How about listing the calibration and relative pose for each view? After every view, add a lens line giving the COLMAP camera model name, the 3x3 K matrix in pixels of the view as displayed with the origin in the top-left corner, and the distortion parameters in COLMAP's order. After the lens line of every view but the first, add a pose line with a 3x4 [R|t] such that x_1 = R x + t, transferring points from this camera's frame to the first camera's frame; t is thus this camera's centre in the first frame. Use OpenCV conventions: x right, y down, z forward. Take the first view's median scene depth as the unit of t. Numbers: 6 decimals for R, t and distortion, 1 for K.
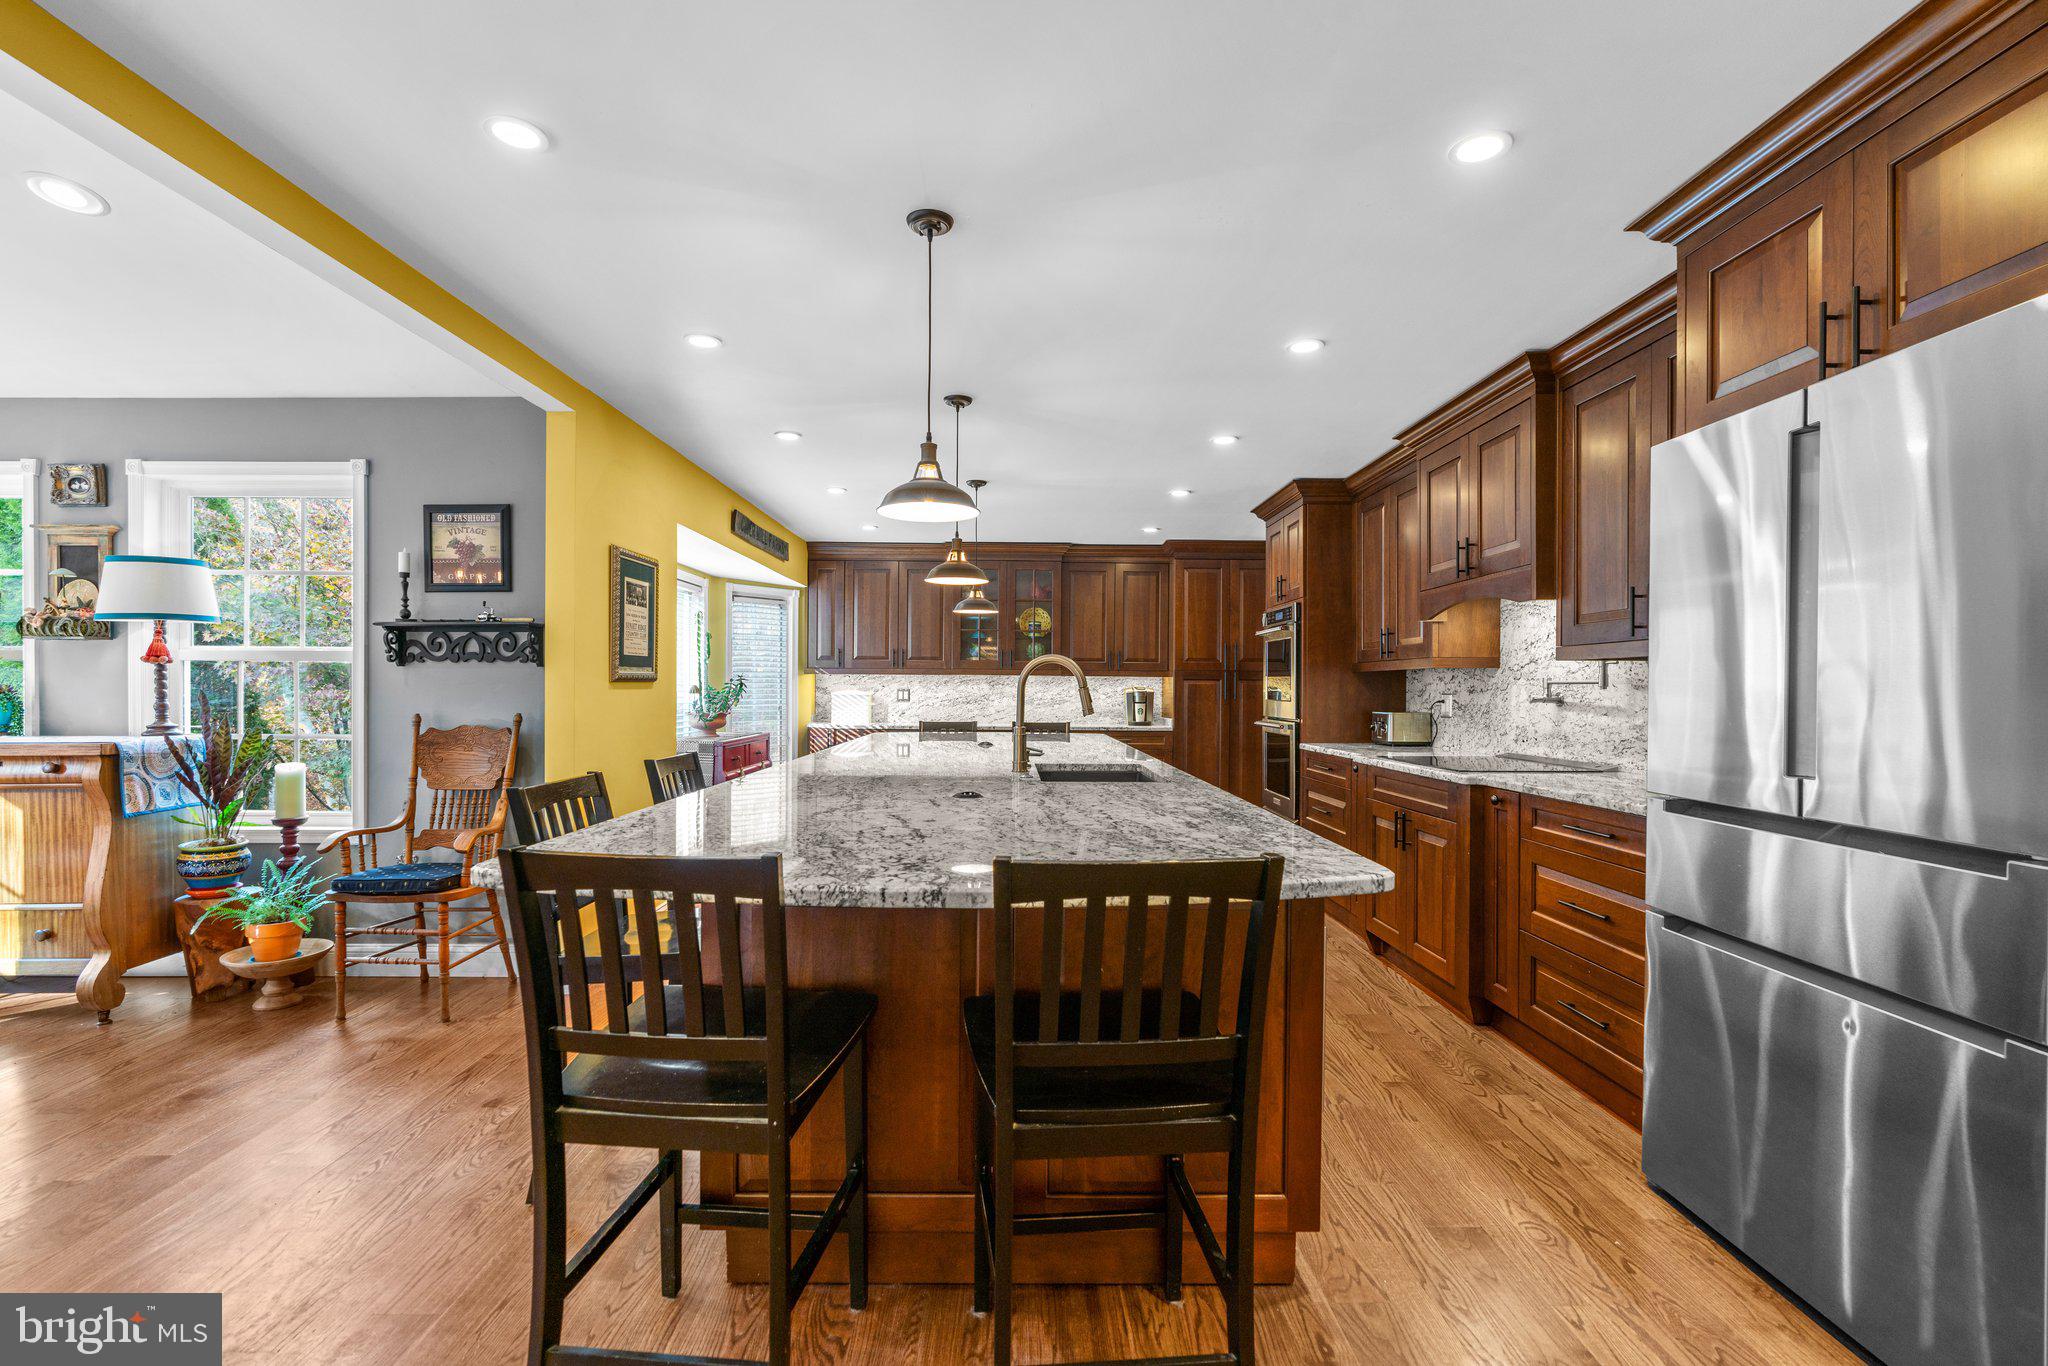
lens RADIAL K [[931.0, 0, 1026.0], [0, 931.0, 695.0], [0, 0, 1]] dist [-0.014984, 0.005411]
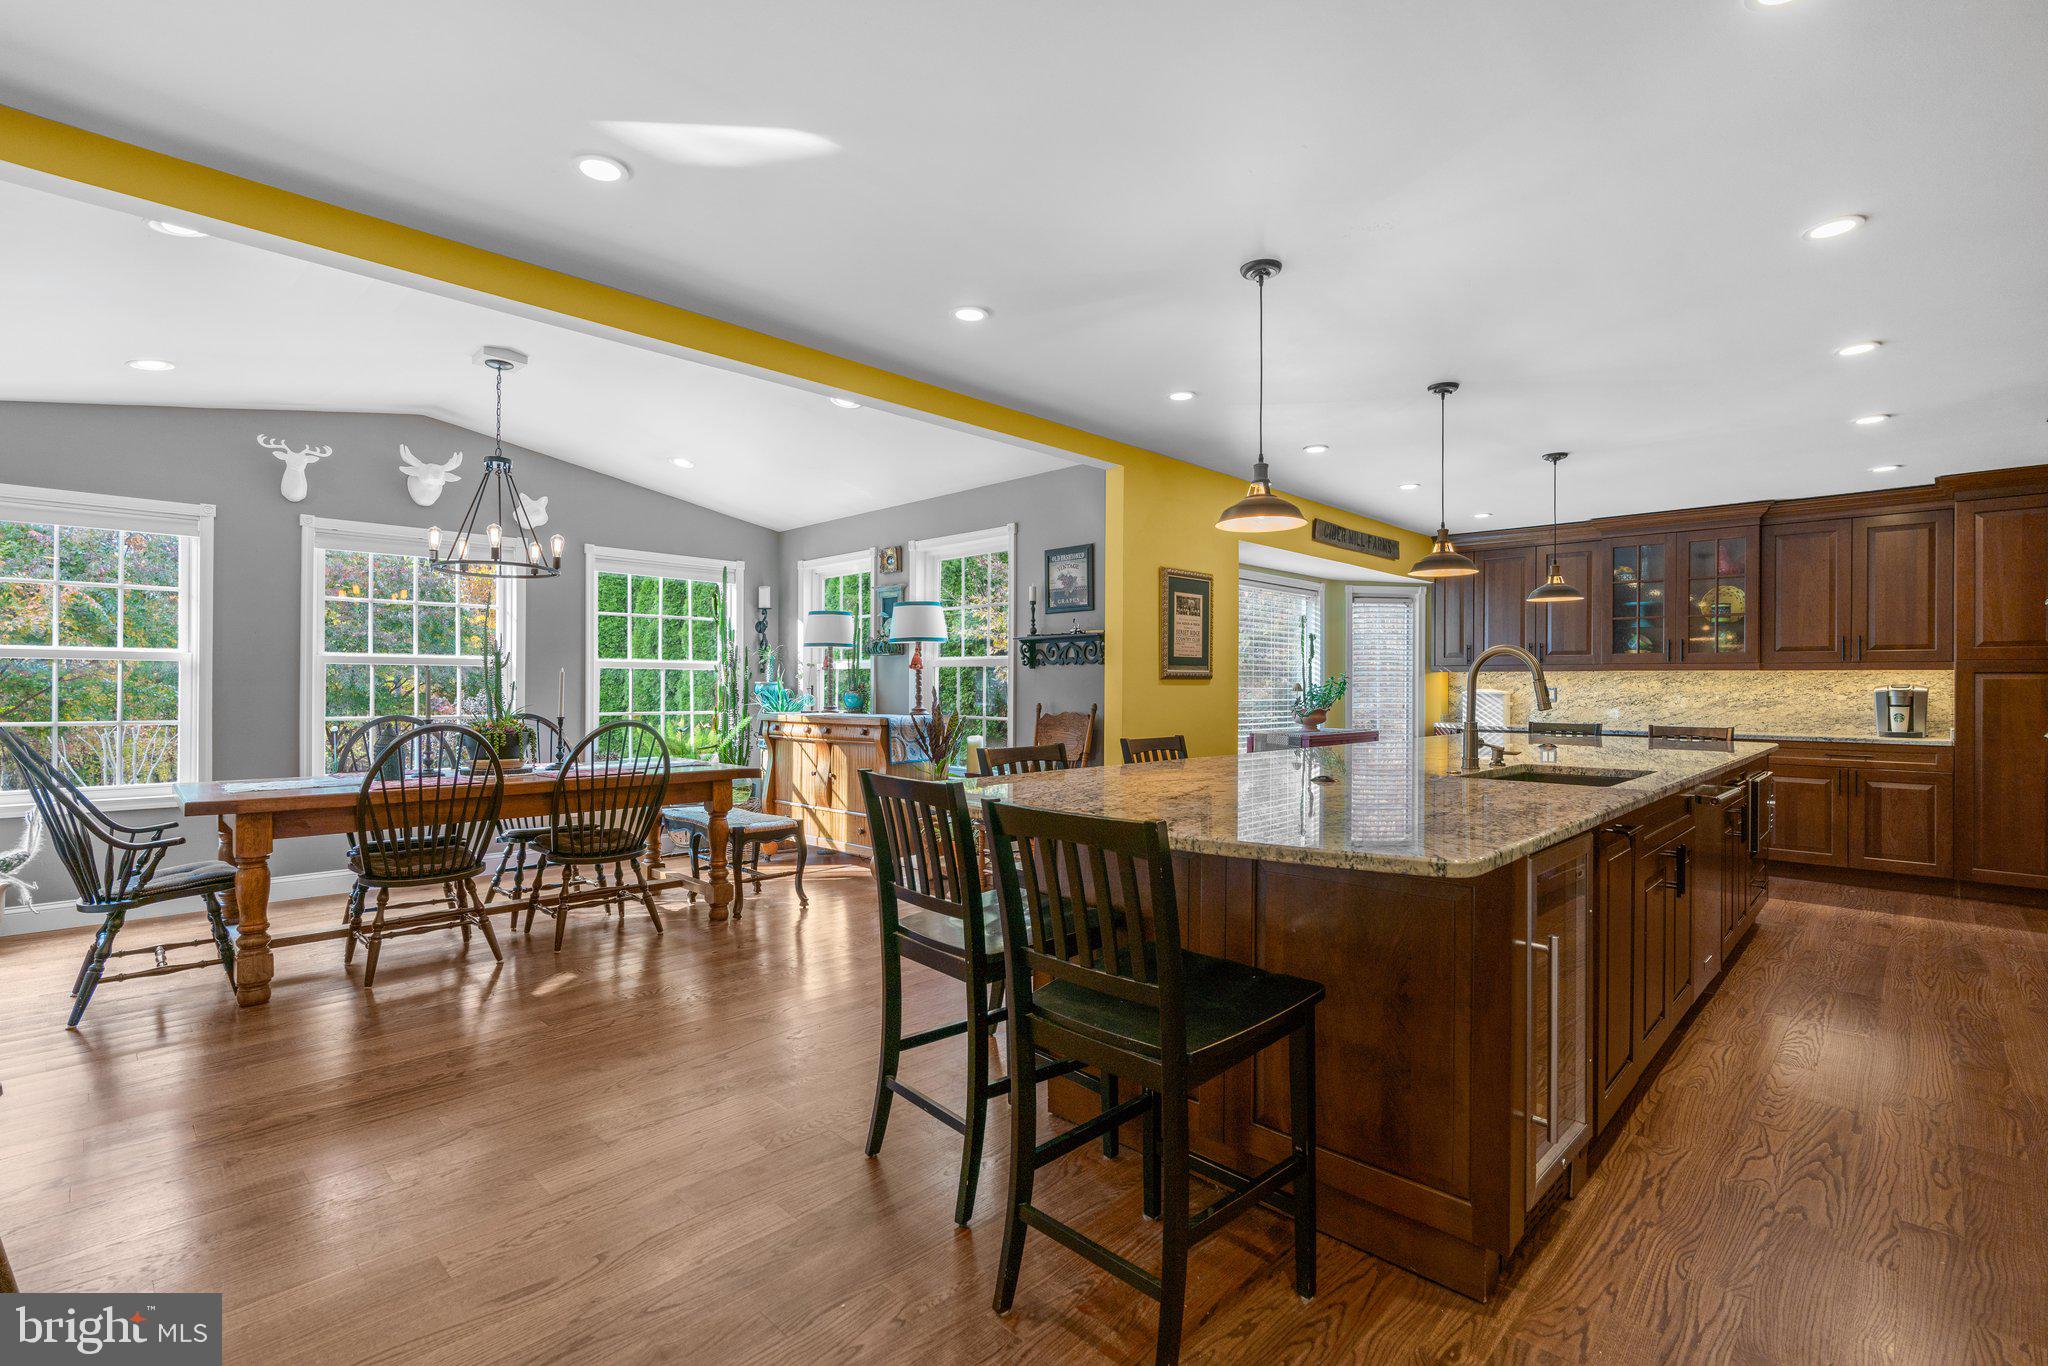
lens RADIAL K [[931.0, 0, 1013.3], [0, 931.0, 684.2], [0, 0, 1]] dist [-0.014984, 0.005411]
pose [[0.703343, -0.003499, -0.710842, 0.302228], [-0.006497, 0.999914, -0.011350, 0.008675], [0.710821, 0.012602, 0.703260, -0.006336]]
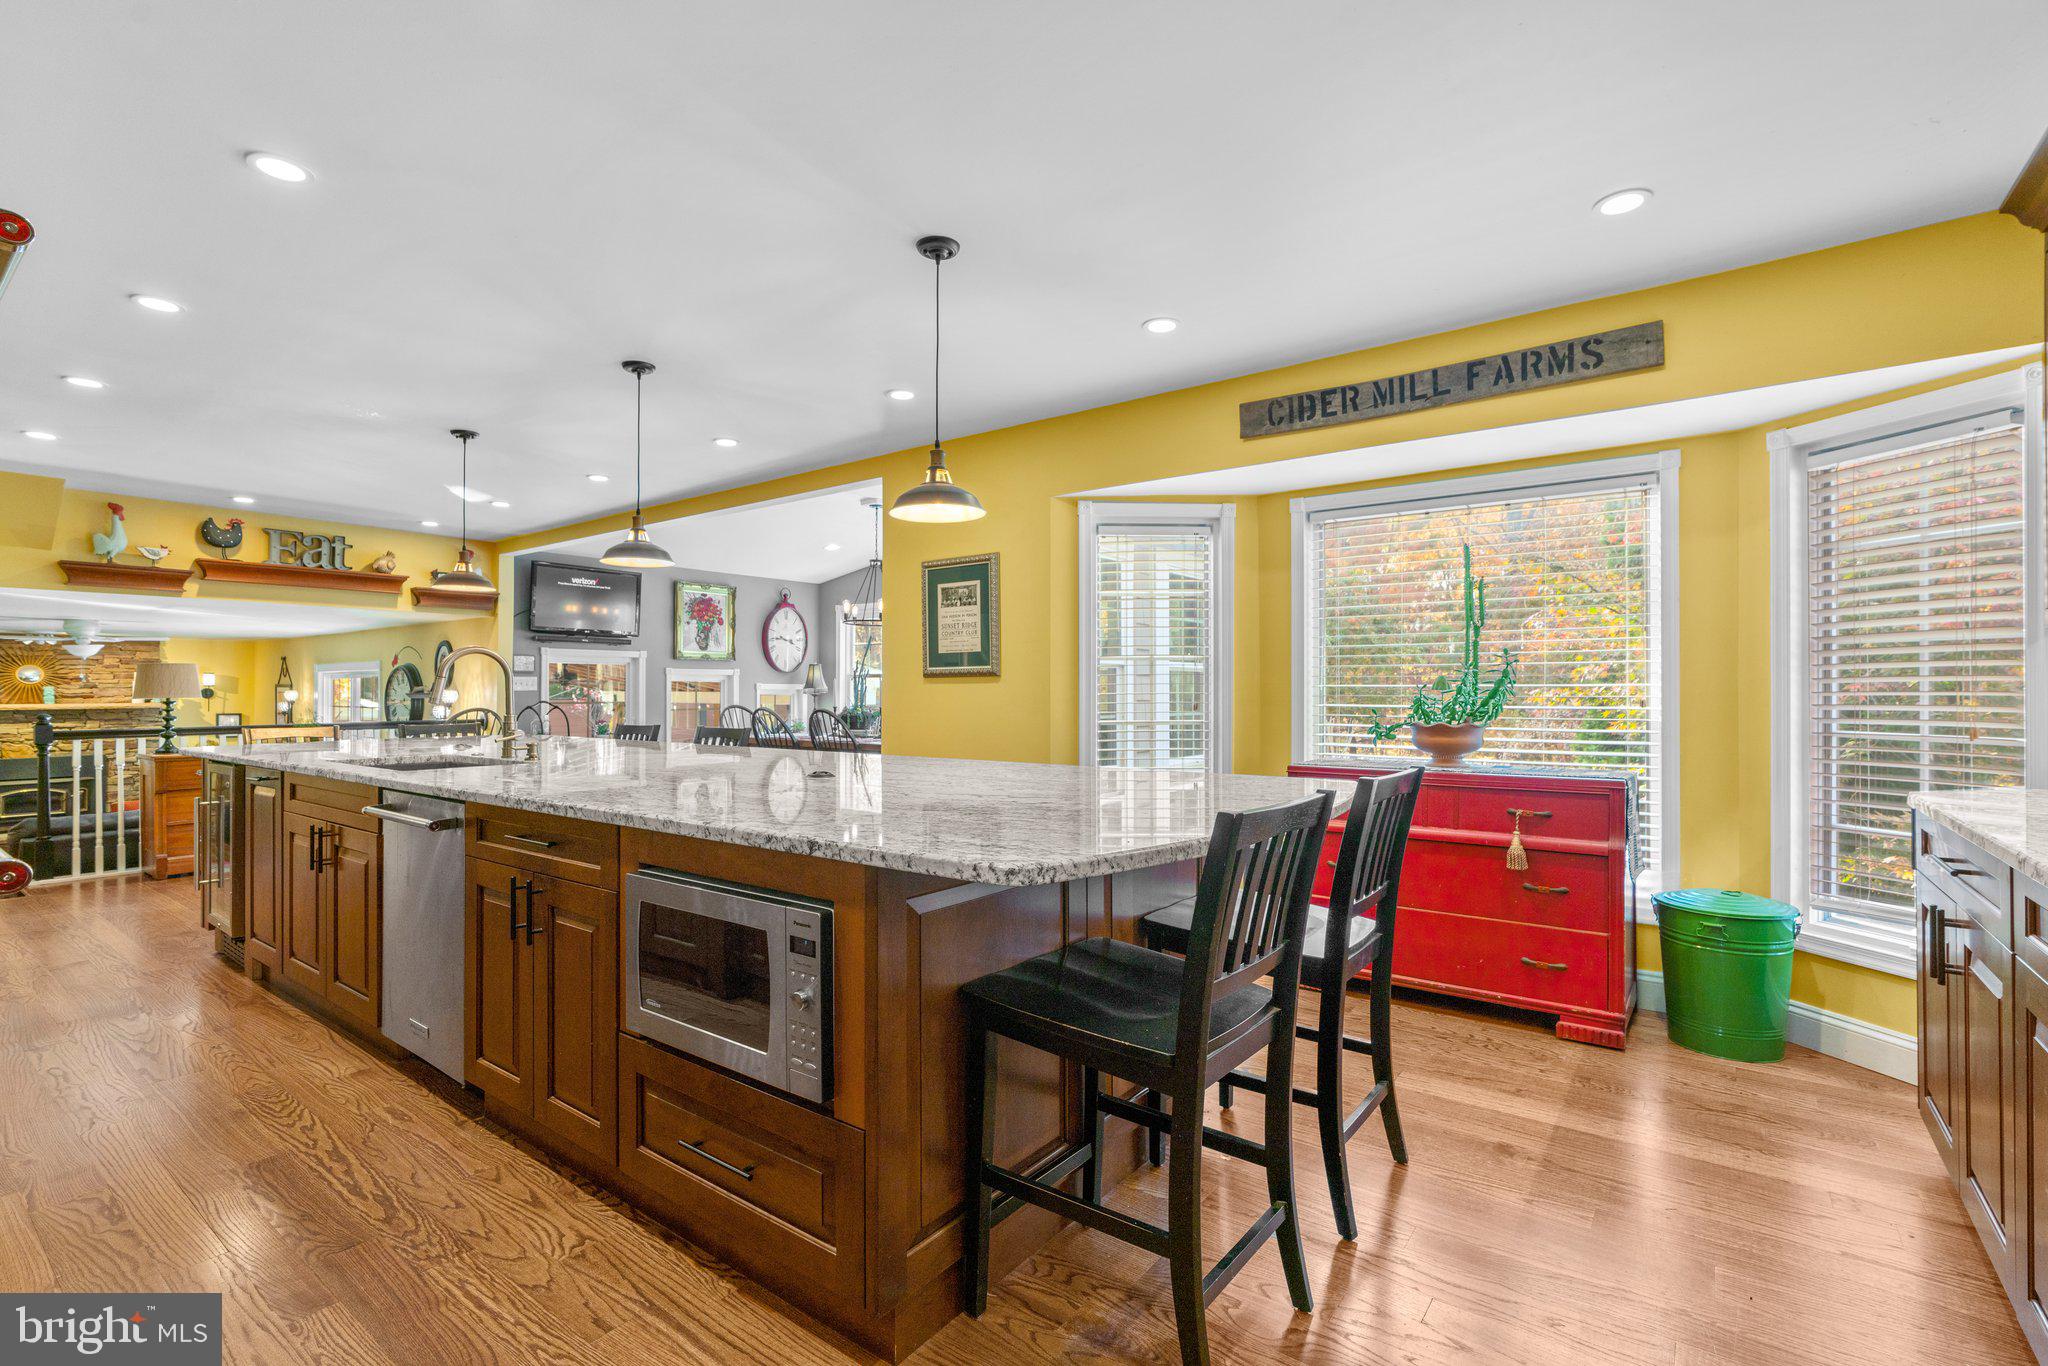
lens RADIAL K [[931.0, 0, 1018.9], [0, 931.0, 677.6], [0, 0, 1]] dist [-0.014984, 0.005411]
pose [[-0.607230, -0.015401, -0.794377, 0.467241], [-0.006003, 0.999873, -0.014796, 0.005420], [0.794503, -0.004216, -0.607245, 1.924571]]
